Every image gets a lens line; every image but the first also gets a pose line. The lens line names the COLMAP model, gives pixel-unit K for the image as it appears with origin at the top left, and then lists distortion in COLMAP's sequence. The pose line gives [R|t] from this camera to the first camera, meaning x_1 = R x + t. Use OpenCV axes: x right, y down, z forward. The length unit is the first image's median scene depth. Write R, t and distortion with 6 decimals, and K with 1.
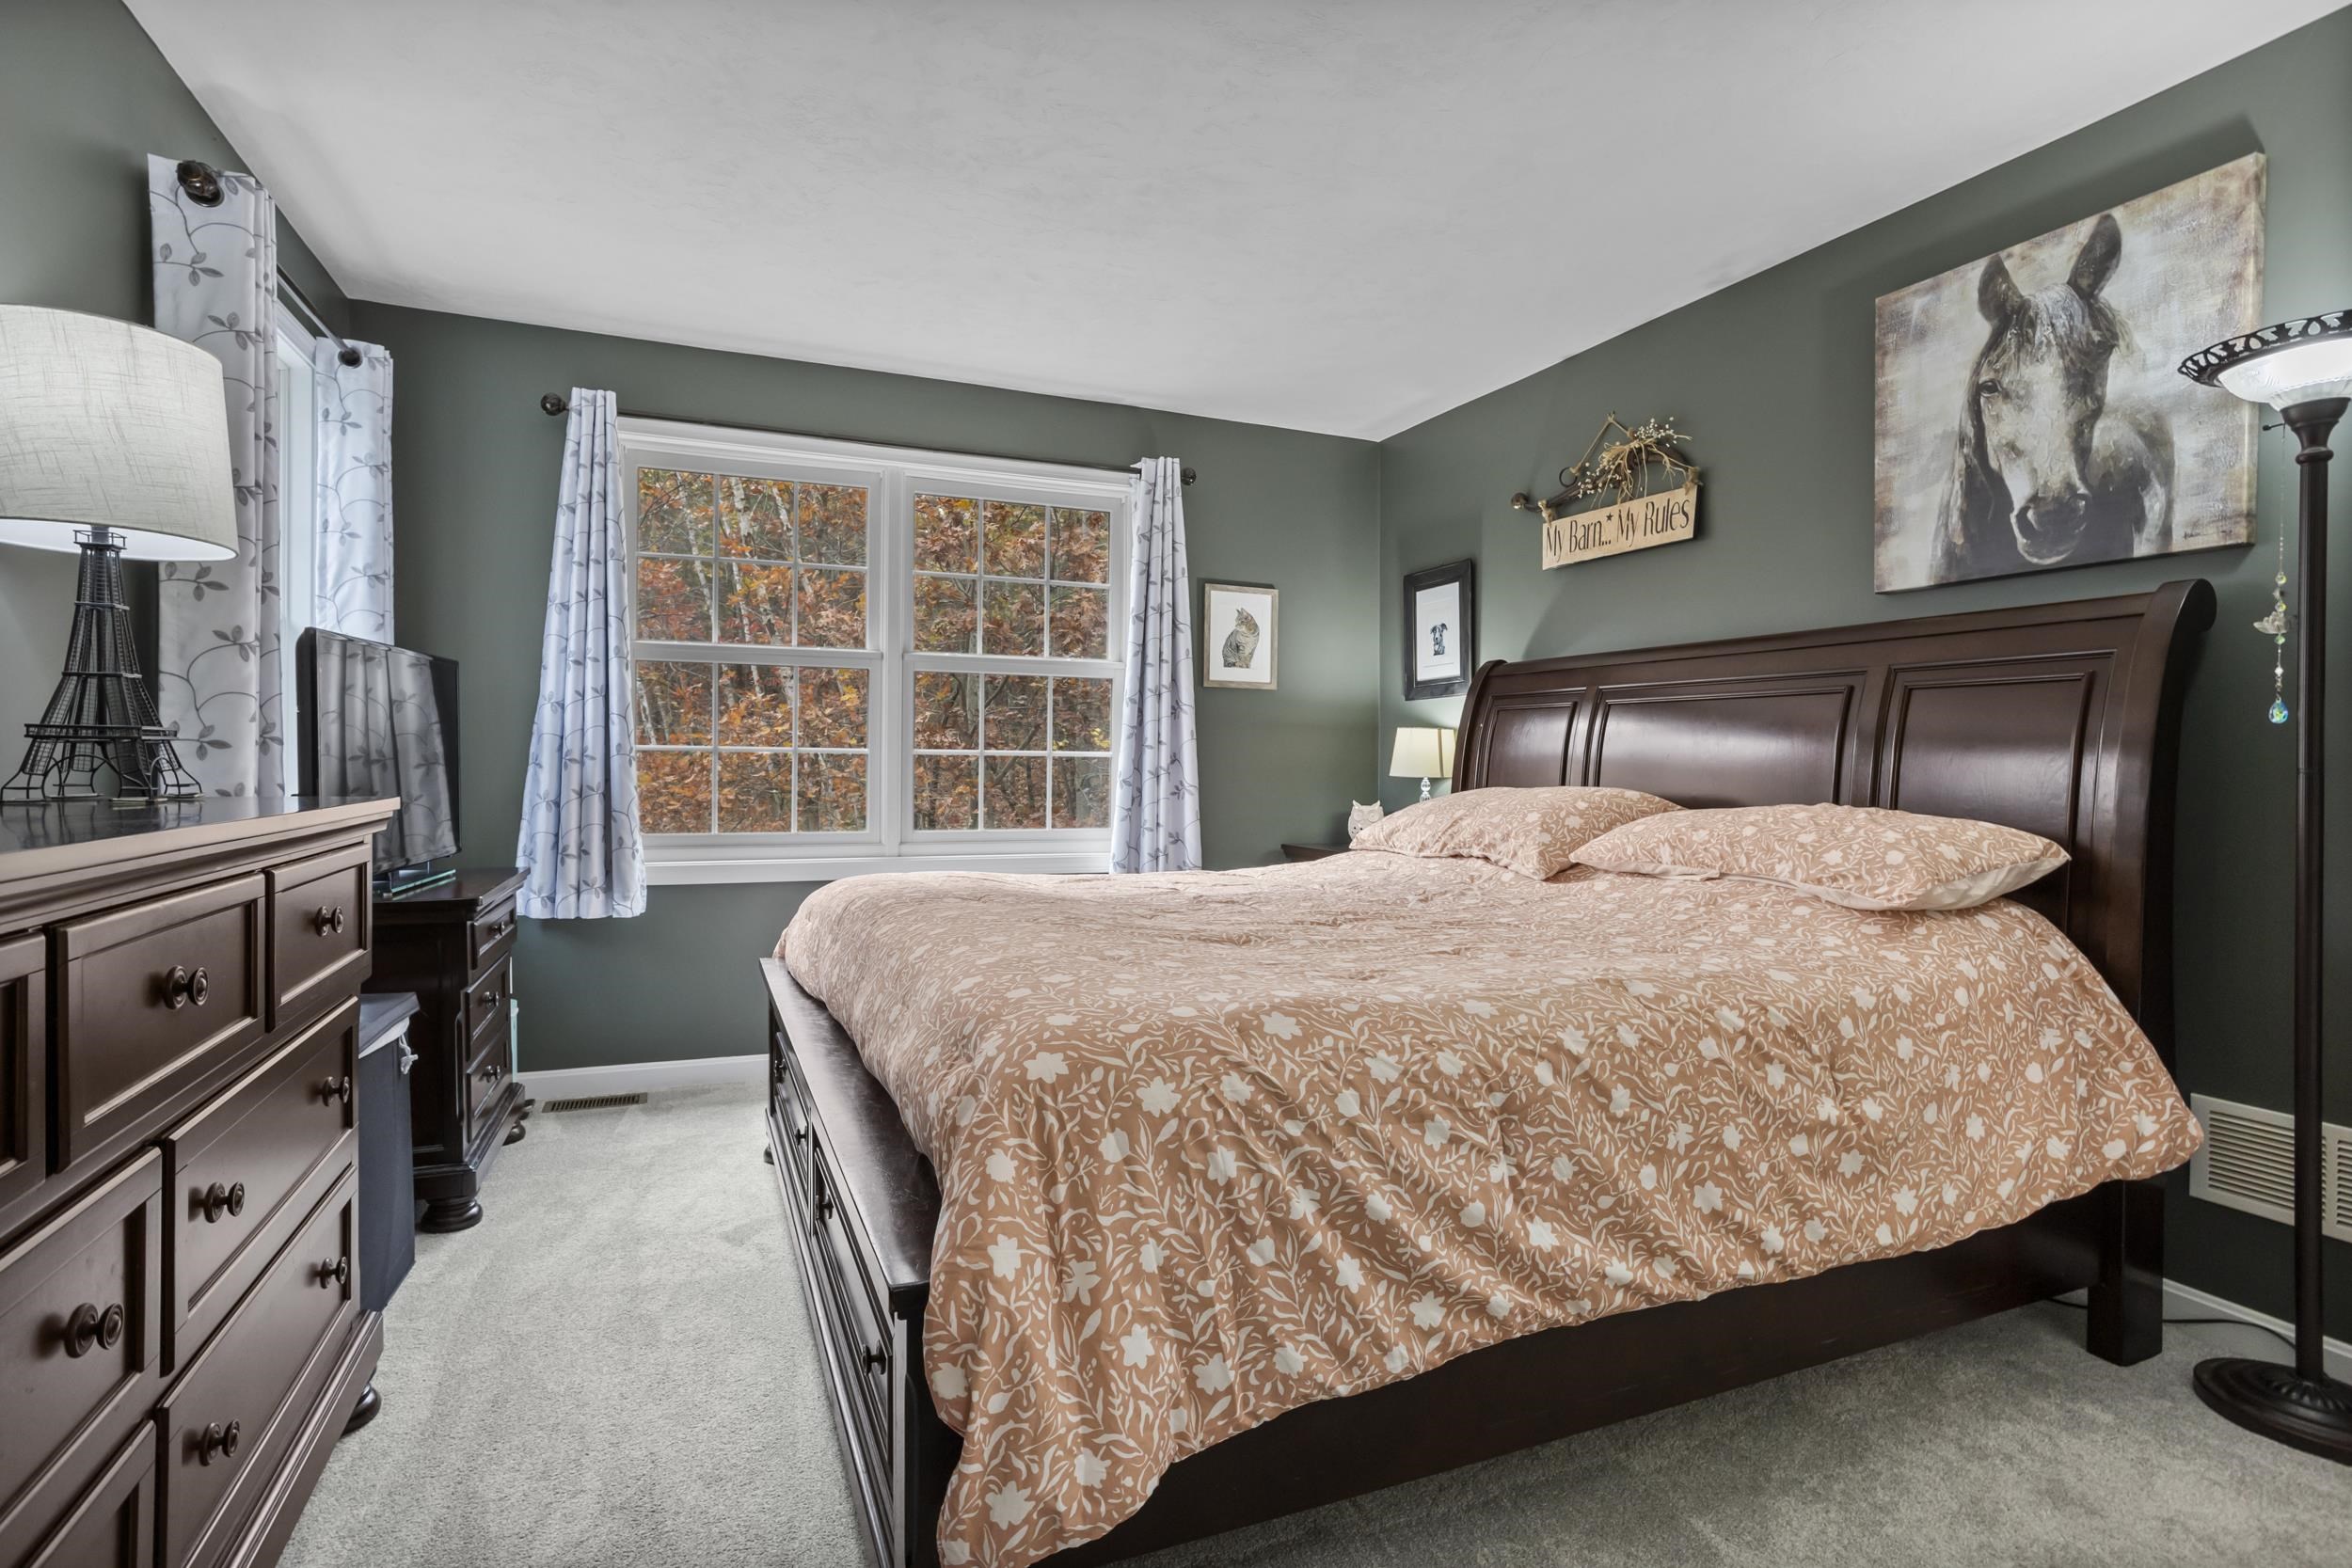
lens RADIAL K [[1142.4, 0, 1174.1], [0, 1142.4, 769.8], [0, 0, 1]] dist [-0.048089, 0.027698]
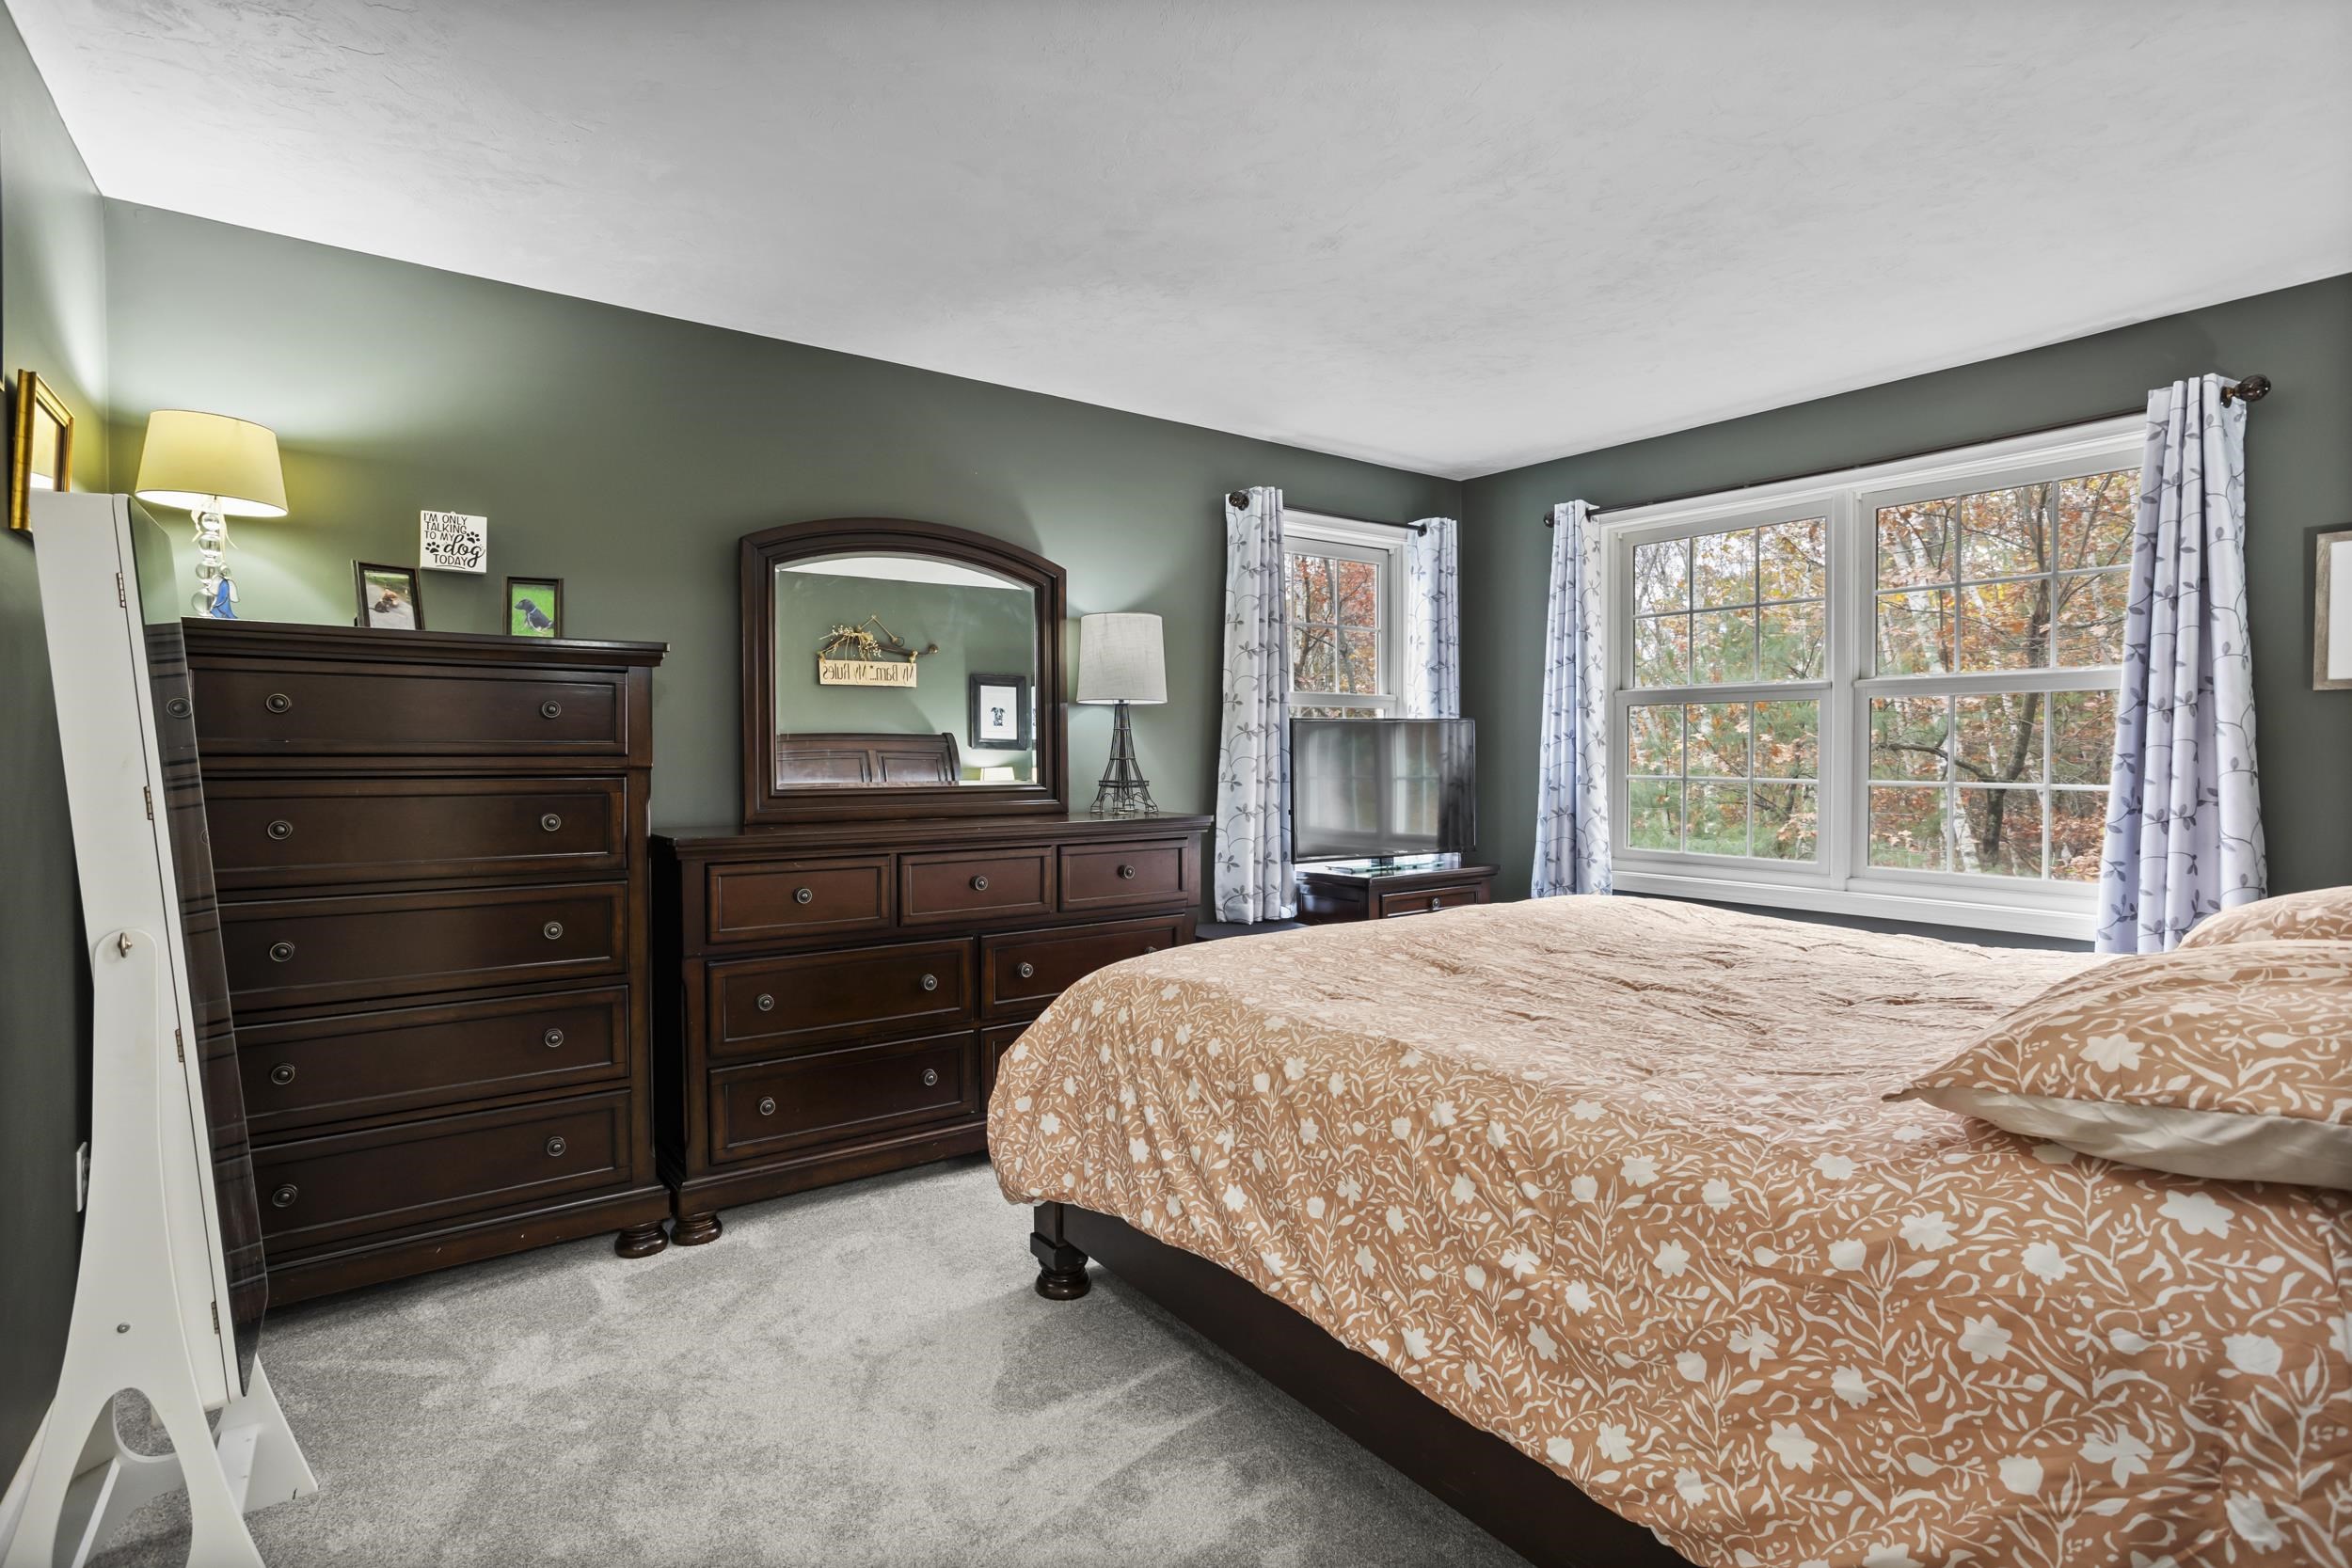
lens RADIAL K [[1142.4, 0, 1171.0], [0, 1142.4, 776.9], [0, 0, 1]] dist [-0.048089, 0.027698]
pose [[0.221049, 0.012729, -0.975180, 1.374266], [-0.004070, 0.999918, 0.012130, -0.074965], [0.975254, 0.001288, 0.221083, 0.563146]]
